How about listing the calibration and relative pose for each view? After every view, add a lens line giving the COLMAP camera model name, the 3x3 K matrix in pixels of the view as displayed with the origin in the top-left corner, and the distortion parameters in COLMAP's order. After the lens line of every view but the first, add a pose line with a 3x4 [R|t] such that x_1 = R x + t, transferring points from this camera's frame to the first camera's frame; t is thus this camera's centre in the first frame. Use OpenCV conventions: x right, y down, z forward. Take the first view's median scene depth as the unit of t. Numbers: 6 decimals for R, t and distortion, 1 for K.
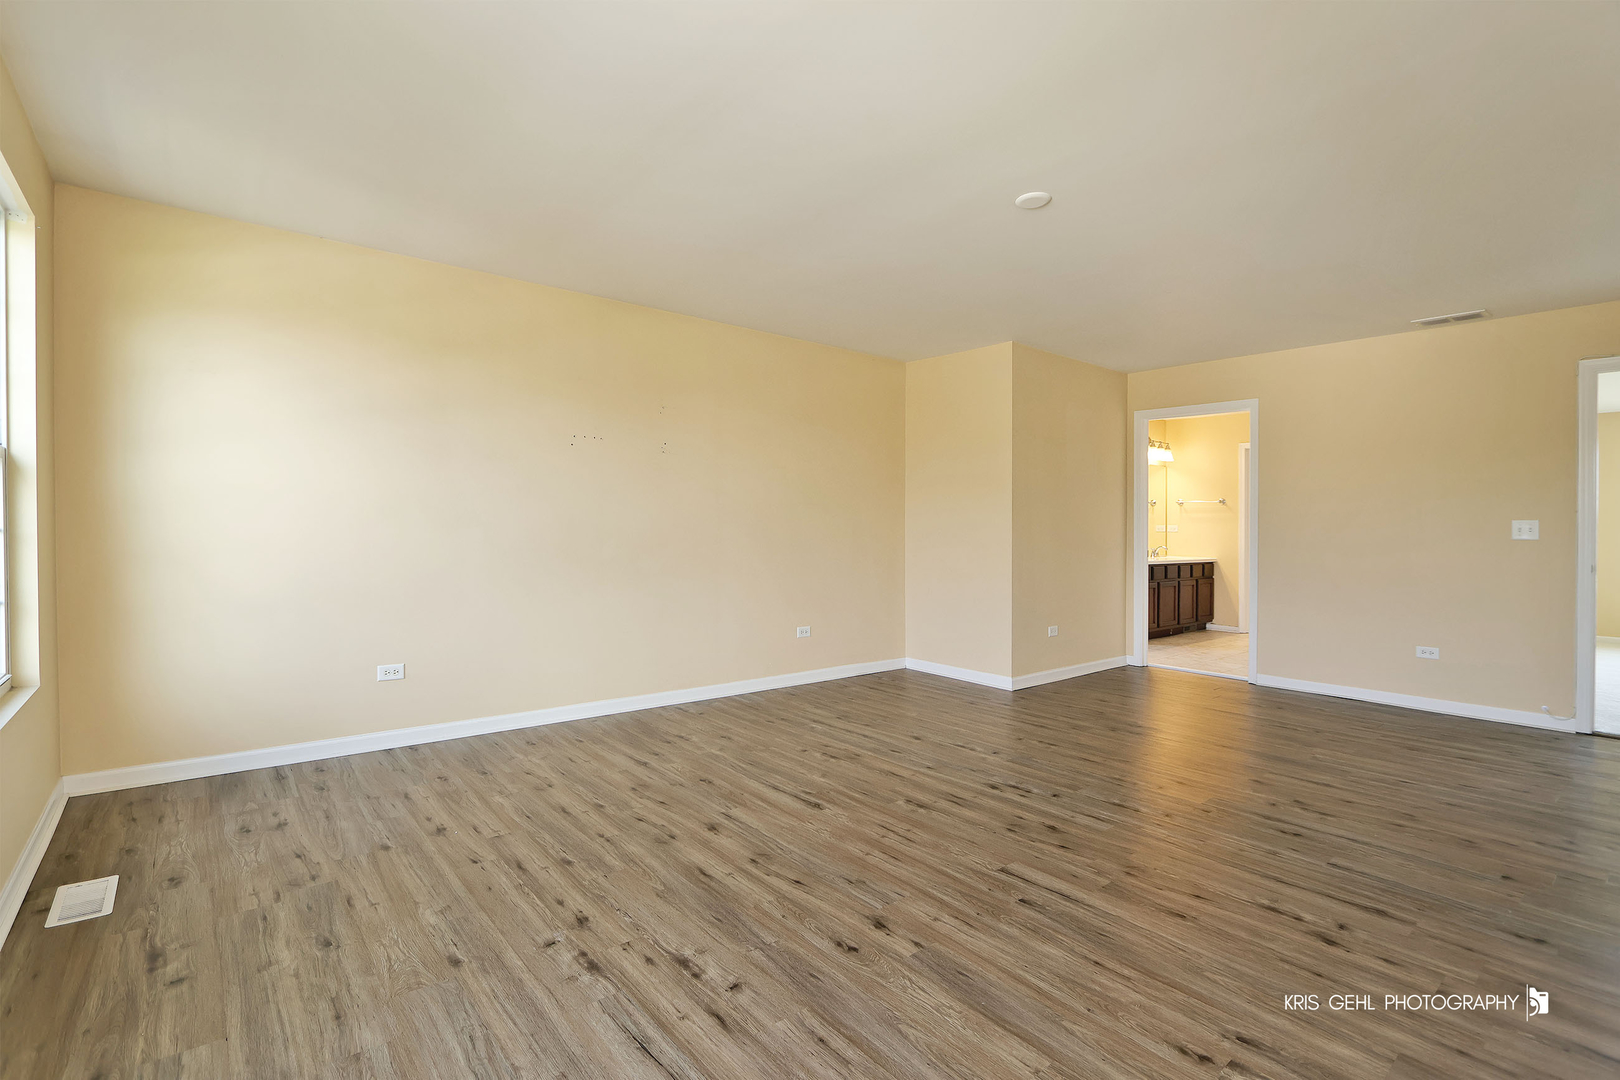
lens RADIAL K [[743.8, 0, 818.7], [0, 743.8, 534.4], [0, 0, 1]] dist [-0.025527, 0.000793]
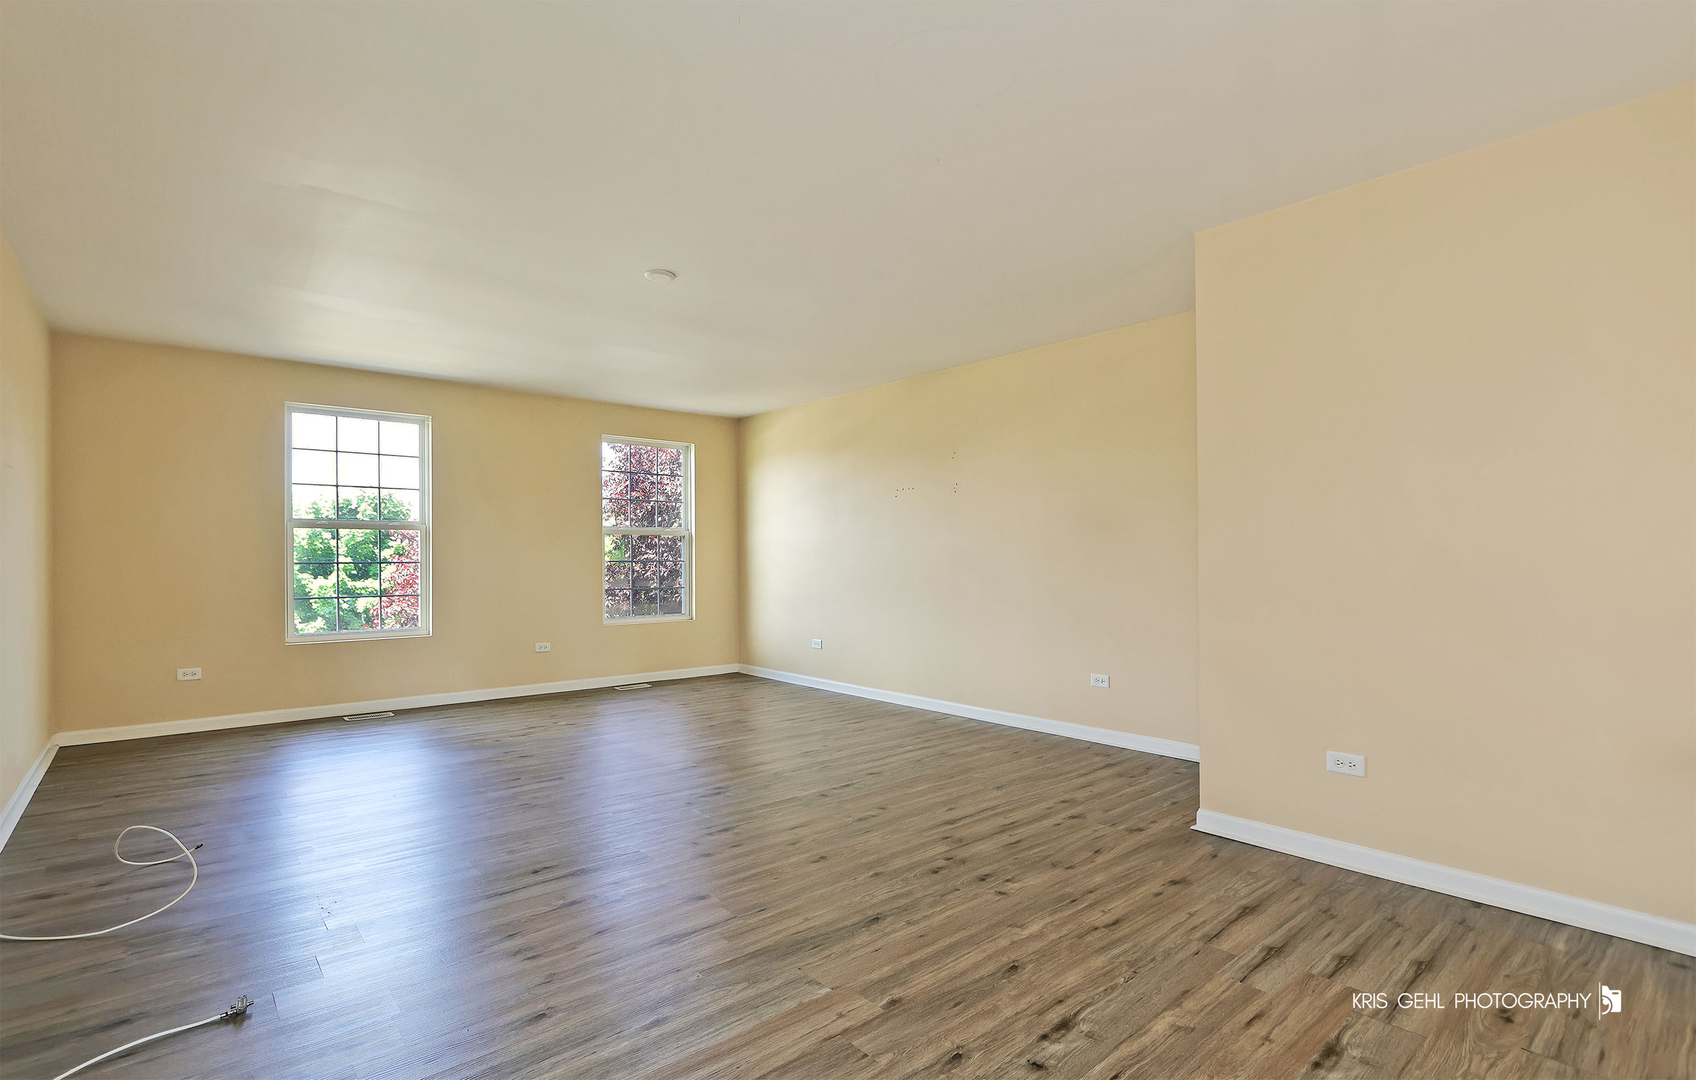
lens RADIAL K [[793.5, 0, 862.7], [0, 793.5, 550.4], [0, 0, 1]] dist [-0.017828, 0.002428]
pose [[0.034741, -0.019505, -0.999206, 1.184053], [-0.005349, 0.999792, -0.019702, 0.005449], [0.999382, 0.006029, 0.034629, 0.963815]]
